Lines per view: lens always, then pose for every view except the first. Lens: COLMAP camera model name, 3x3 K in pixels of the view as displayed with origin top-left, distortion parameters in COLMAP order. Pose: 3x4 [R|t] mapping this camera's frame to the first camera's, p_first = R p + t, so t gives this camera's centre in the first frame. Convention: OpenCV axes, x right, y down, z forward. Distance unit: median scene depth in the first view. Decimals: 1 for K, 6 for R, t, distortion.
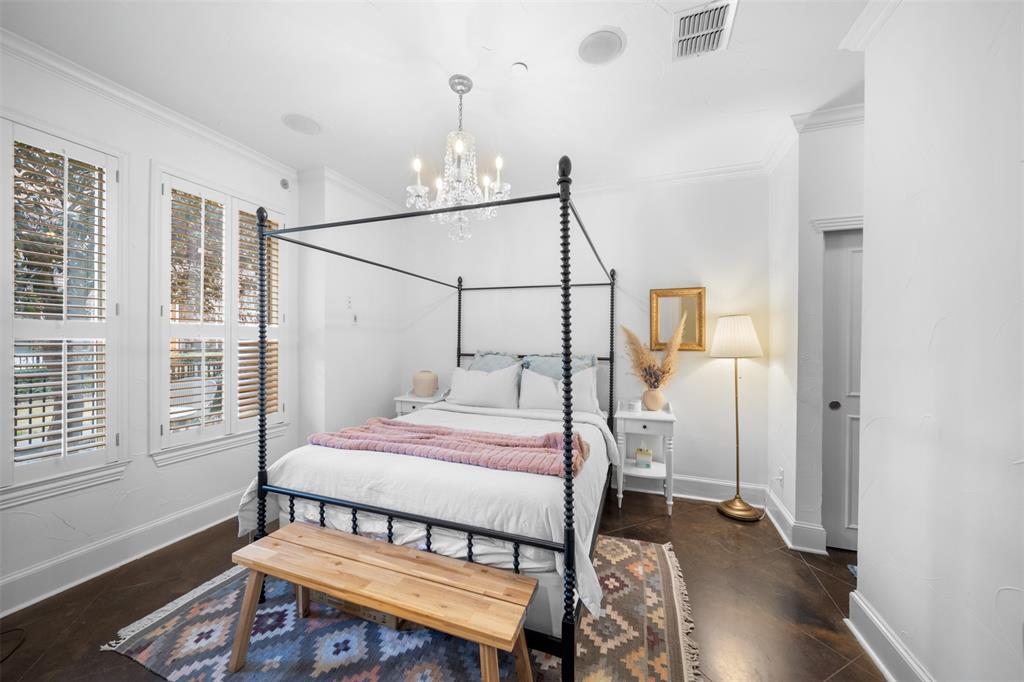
lens RADIAL K [[357.2, 0, 514.9], [0, 357.2, 339.3], [0, 0, 1]] dist [-0.002926, -0.000308]
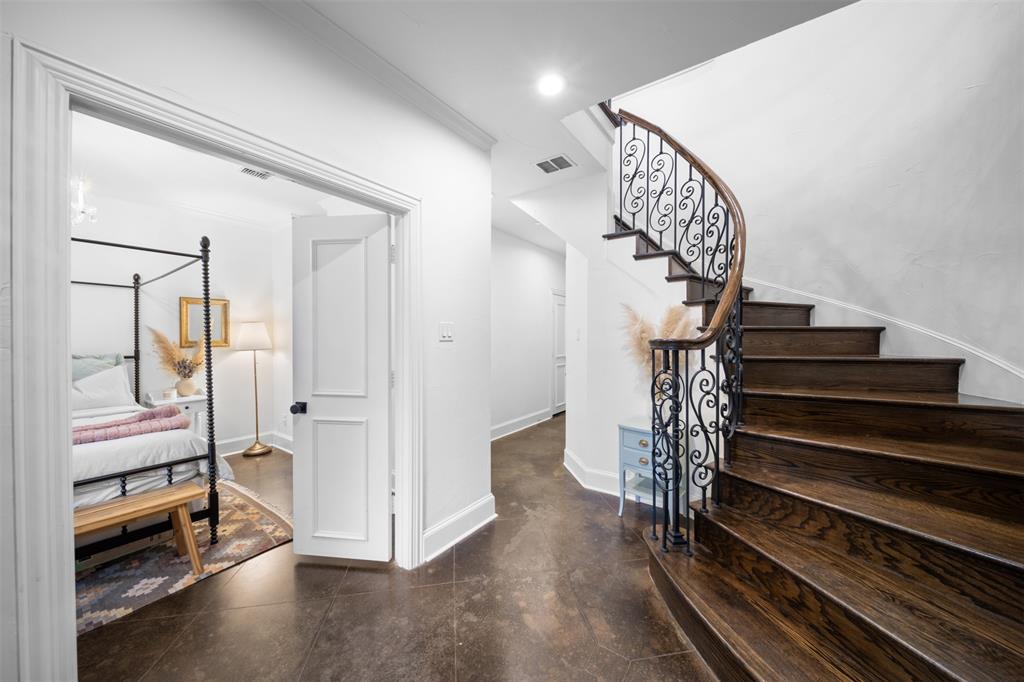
lens RADIAL K [[357.2, 0, 512.2], [0, 357.2, 338.3], [0, 0, 1]] dist [-0.002926, -0.000308]
pose [[0.257963, -0.009746, 0.966106, -0.557043], [0.004645, 0.999950, 0.008847, -0.006159], [-0.966144, 0.002206, 0.257996, -0.440403]]
